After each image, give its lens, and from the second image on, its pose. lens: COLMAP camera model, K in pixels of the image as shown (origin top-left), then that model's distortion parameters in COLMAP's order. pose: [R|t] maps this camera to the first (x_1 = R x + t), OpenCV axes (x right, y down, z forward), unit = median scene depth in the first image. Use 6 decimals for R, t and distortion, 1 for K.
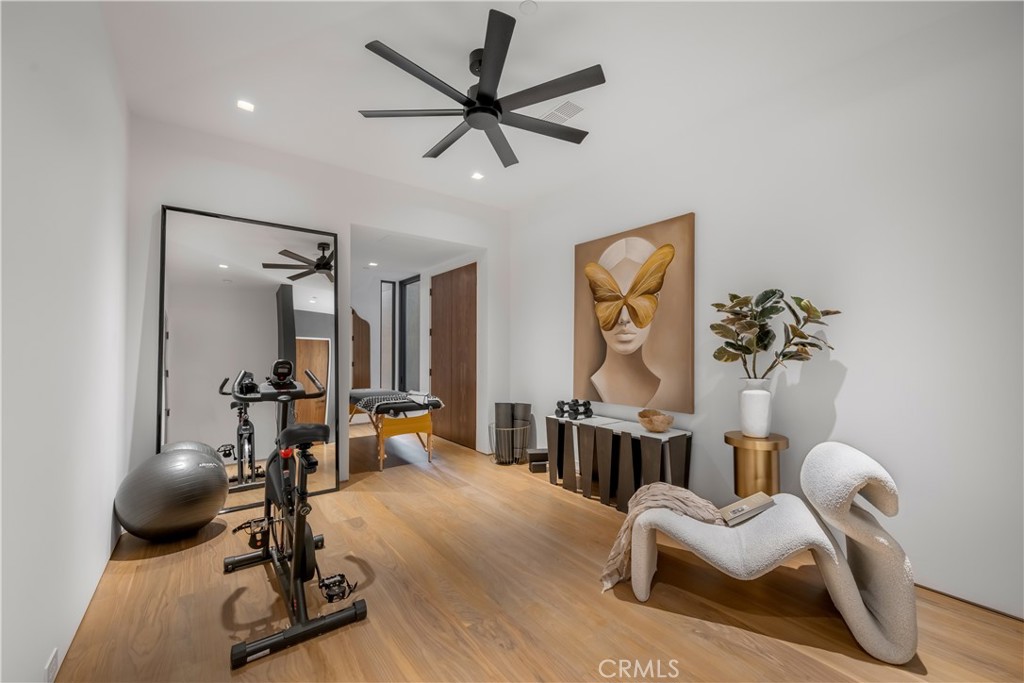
lens RADIAL K [[406.8, 0, 511.7], [0, 406.8, 342.5], [0, 0, 1]] dist [-0.000494, 0.000042]
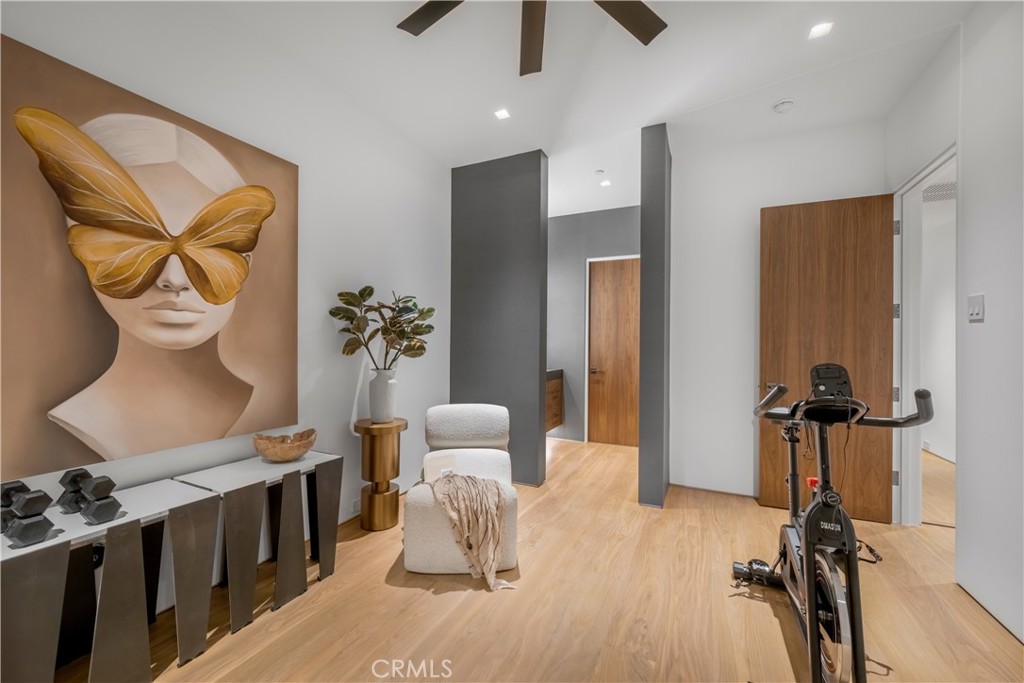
lens RADIAL K [[406.8, 0, 511.7], [0, 406.8, 340.3], [0, 0, 1]] dist [-0.000494, 0.000042]
pose [[-0.462491, 0.003491, 0.886617, -0.391339], [-0.024630, 0.999556, -0.016783, 0.015870], [-0.886282, -0.029600, -0.462200, 0.890258]]
